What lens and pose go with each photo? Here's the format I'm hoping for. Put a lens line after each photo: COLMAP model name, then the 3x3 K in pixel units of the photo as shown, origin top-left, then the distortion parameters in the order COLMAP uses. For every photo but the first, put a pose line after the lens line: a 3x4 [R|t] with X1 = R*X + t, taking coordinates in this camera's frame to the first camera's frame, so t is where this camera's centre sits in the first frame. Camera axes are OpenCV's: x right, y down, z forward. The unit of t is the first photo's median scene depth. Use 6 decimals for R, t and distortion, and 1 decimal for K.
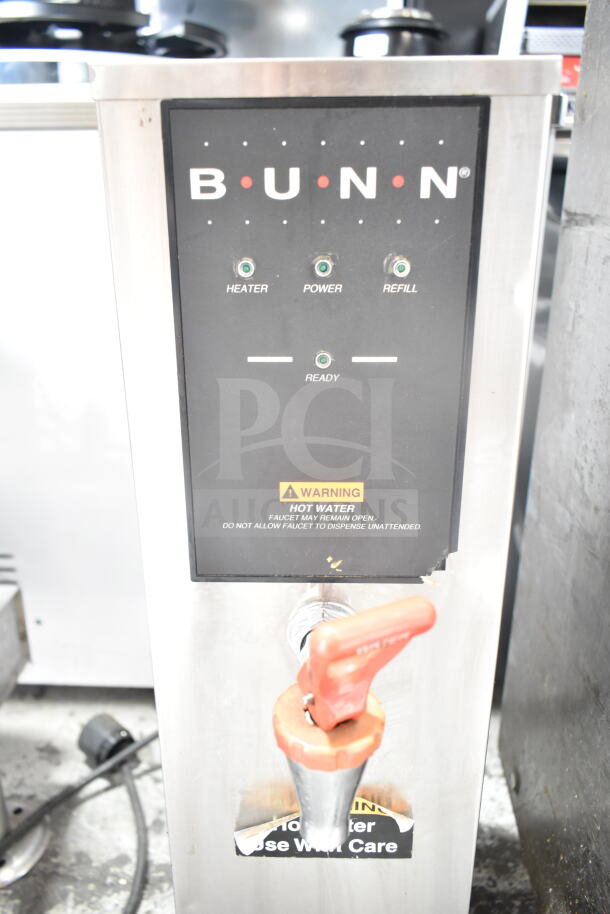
lens RADIAL K [[745.6, 0, 298.4], [0, 745.6, 452.9], [0, 0, 1]] dist [-0.003618, 0.004572]
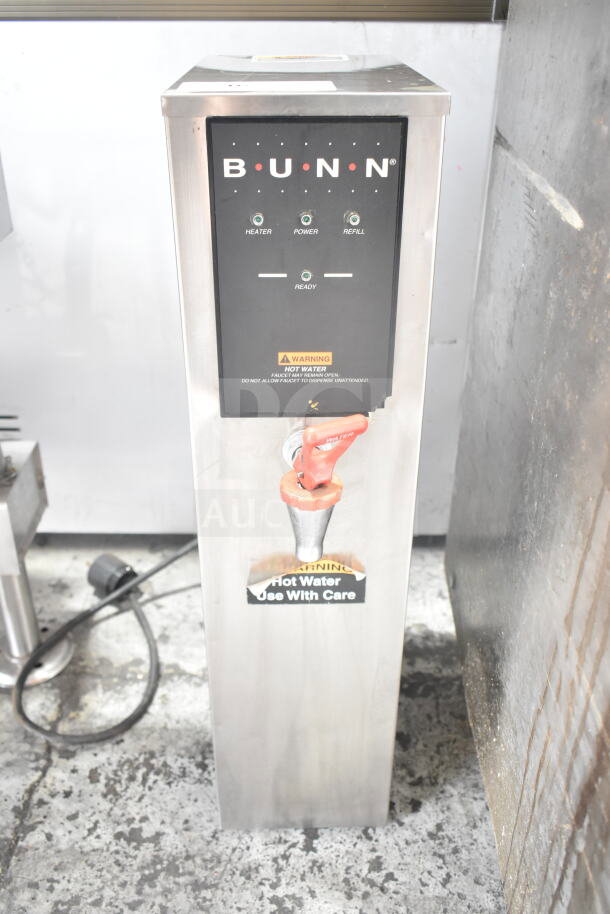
lens RADIAL K [[830.6, 0, 300.7], [0, 830.6, 451.5], [0, 0, 1]] dist [-0.027361, 0.000000]
pose [[0.999171, -0.013230, 0.038513, -0.053211], [0.006521, 0.985530, 0.169377, -0.056366], [-0.040196, -0.168986, 0.984799, -0.833733]]
